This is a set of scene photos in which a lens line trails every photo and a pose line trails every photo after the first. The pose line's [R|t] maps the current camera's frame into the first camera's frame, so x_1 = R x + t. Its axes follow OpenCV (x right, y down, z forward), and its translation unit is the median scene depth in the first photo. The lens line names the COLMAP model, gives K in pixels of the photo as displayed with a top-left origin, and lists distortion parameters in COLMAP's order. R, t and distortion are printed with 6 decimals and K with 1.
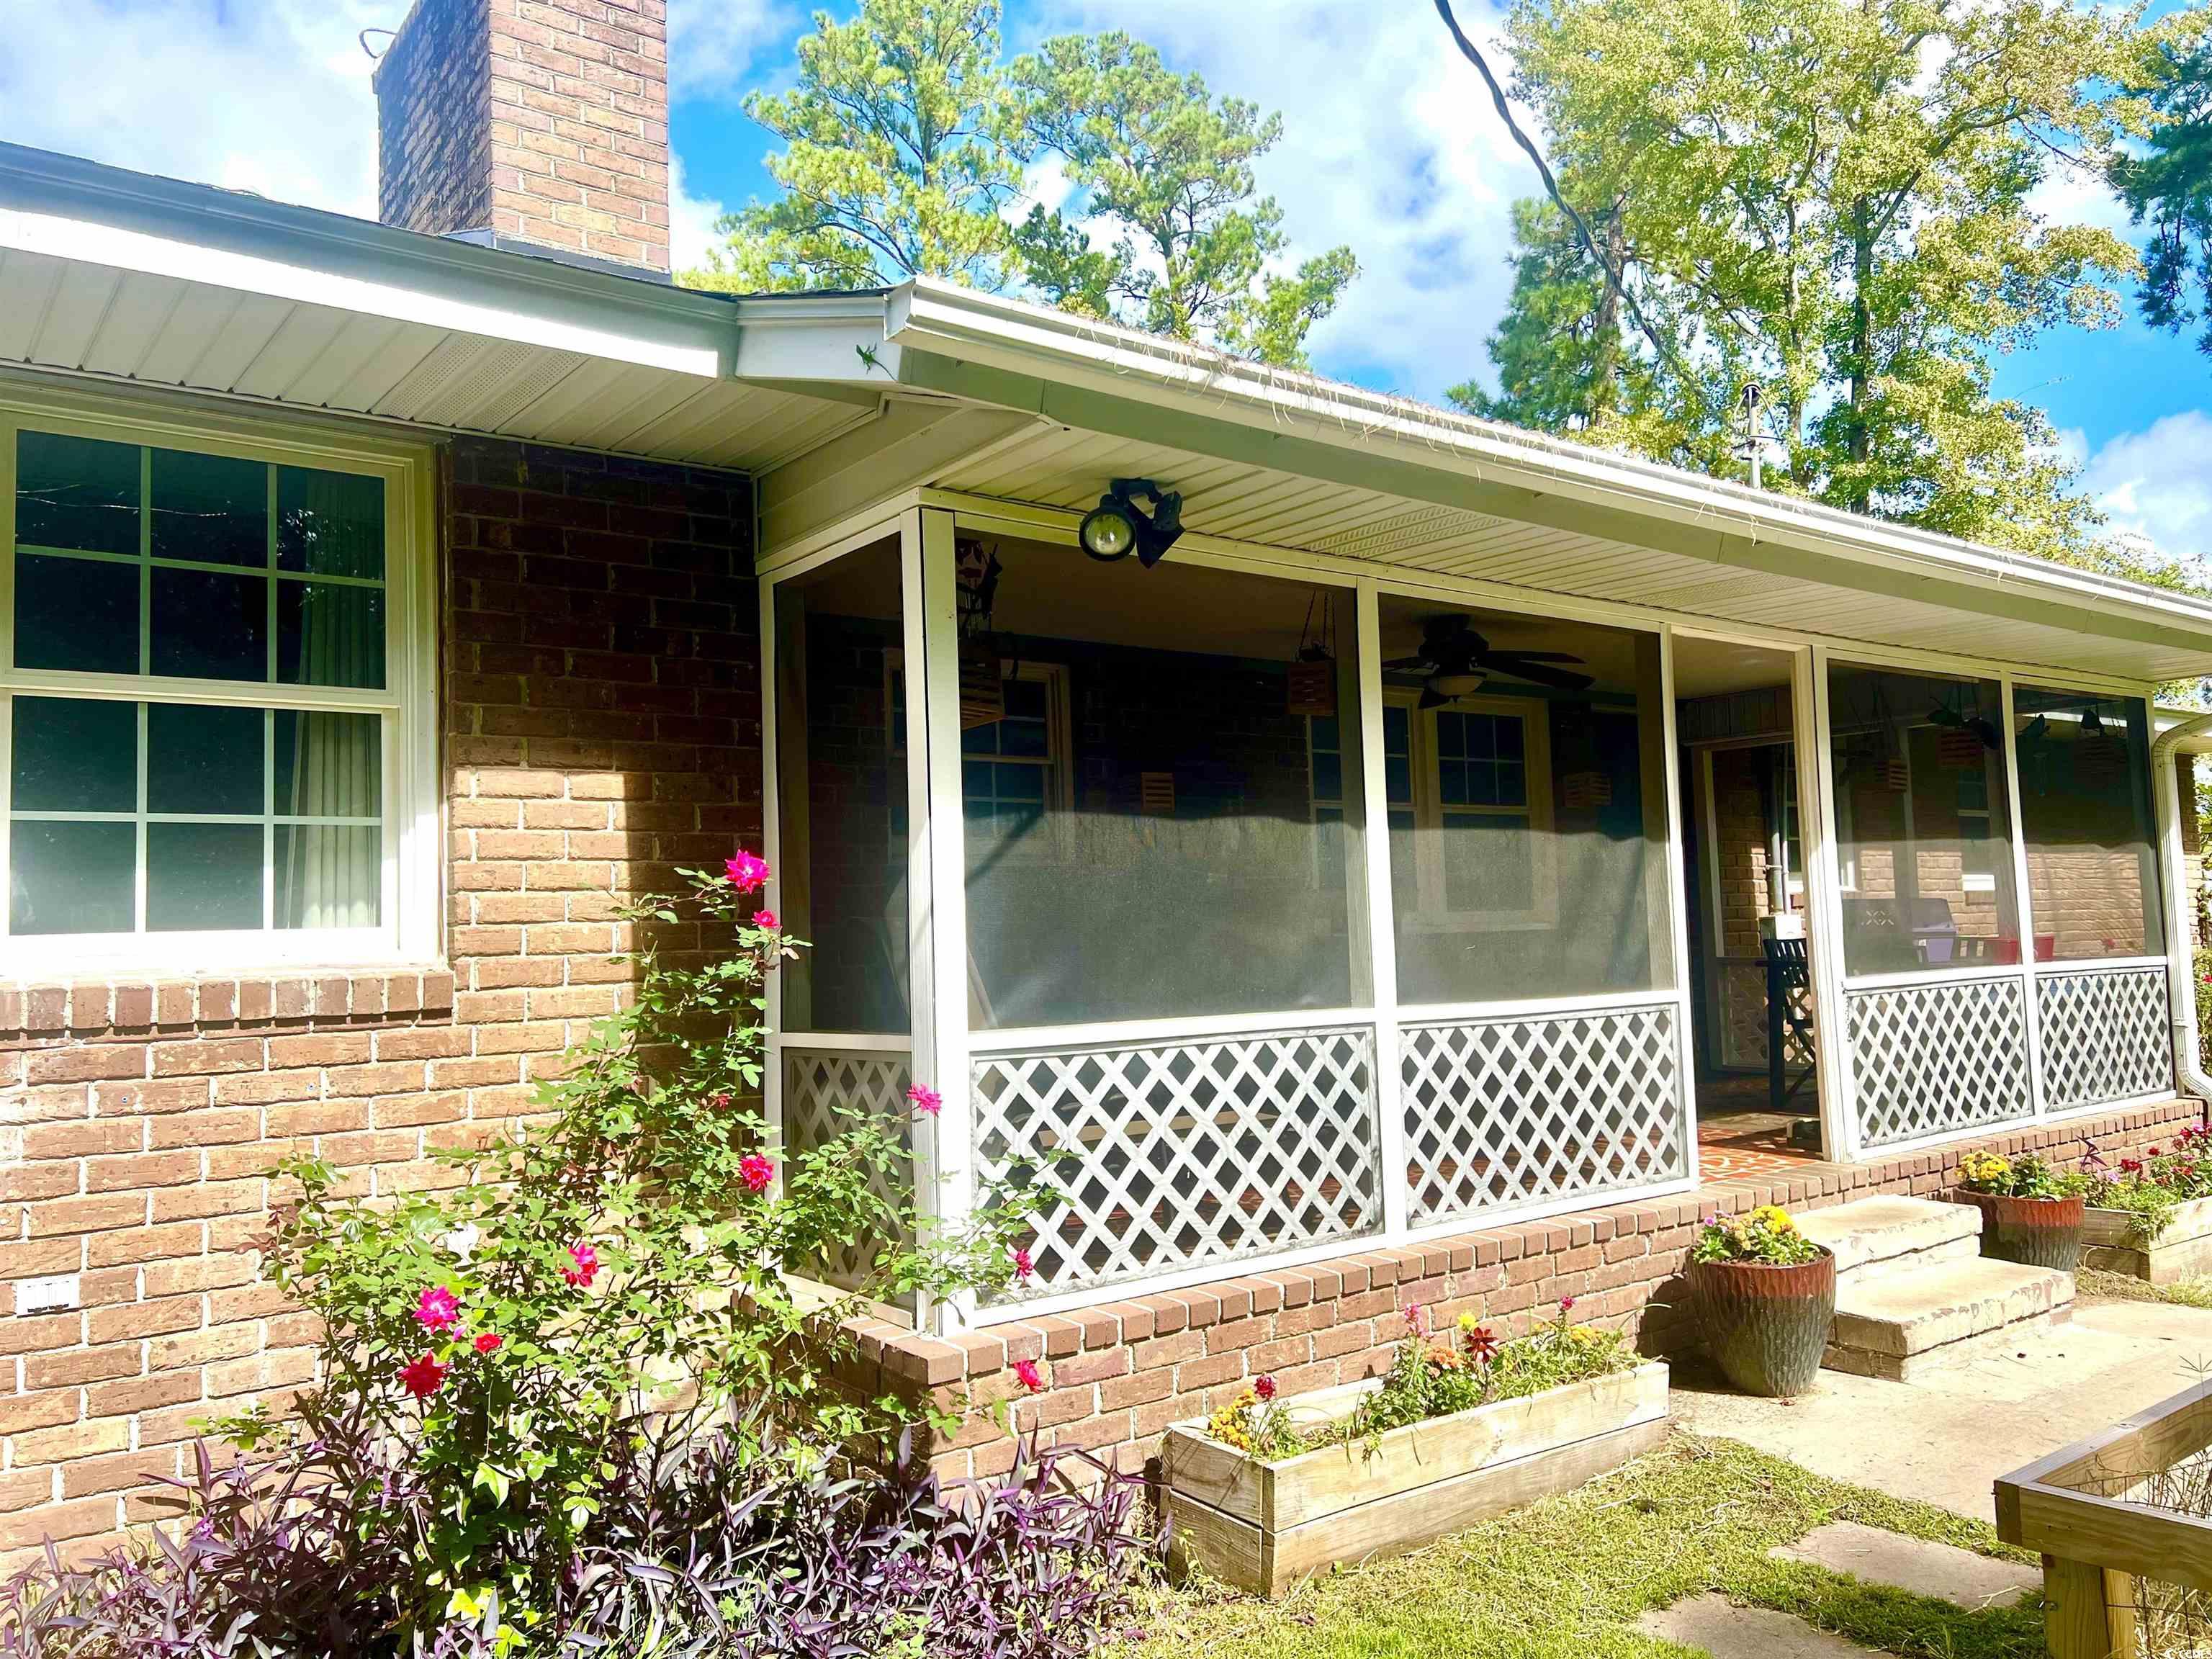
lens RADIAL K [[1678.6, 0, 1104.9], [0, 1678.6, 813.1], [0, 0, 1]] dist [0.051872, -0.061980]
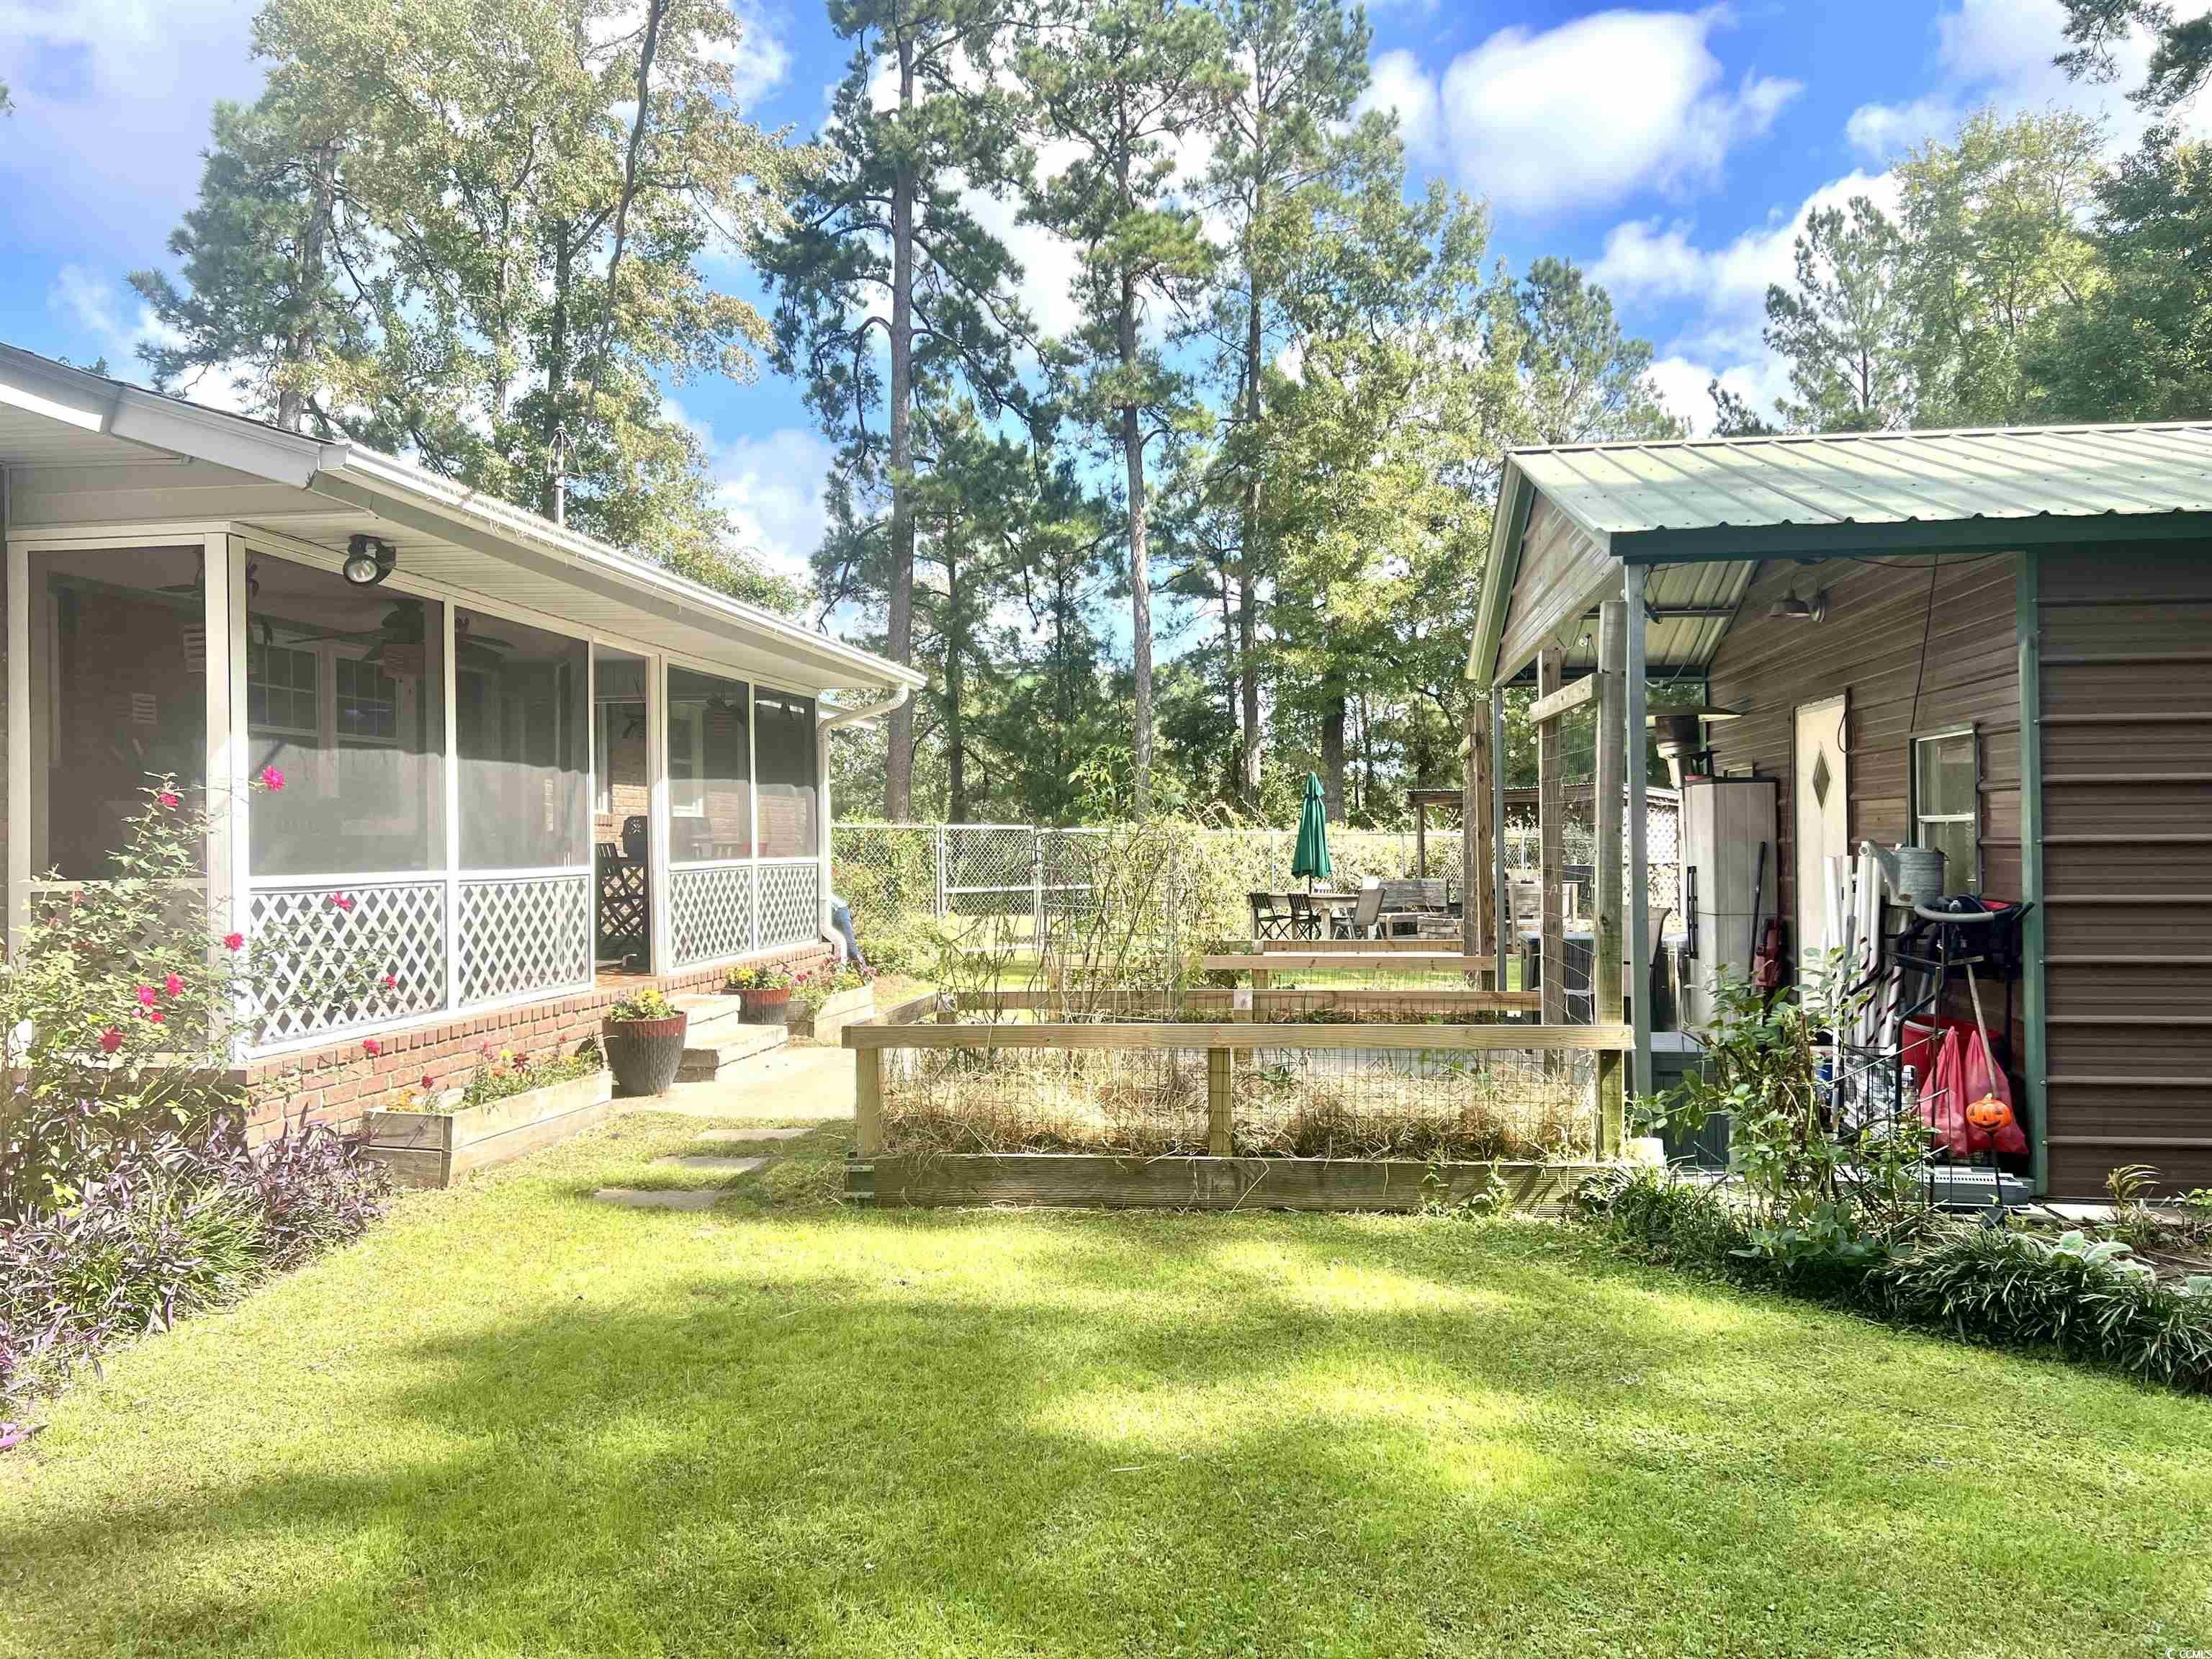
lens RADIAL K [[1678.6, 0, 1104.9], [0, 1678.6, 813.1], [0, 0, 1]] dist [0.051872, -0.061980]
pose [[0.711404, 0.033664, 0.701976, -0.360149], [-0.062799, 0.997901, 0.015787, -0.001628], [-0.699972, -0.055314, 0.712025, -0.393073]]
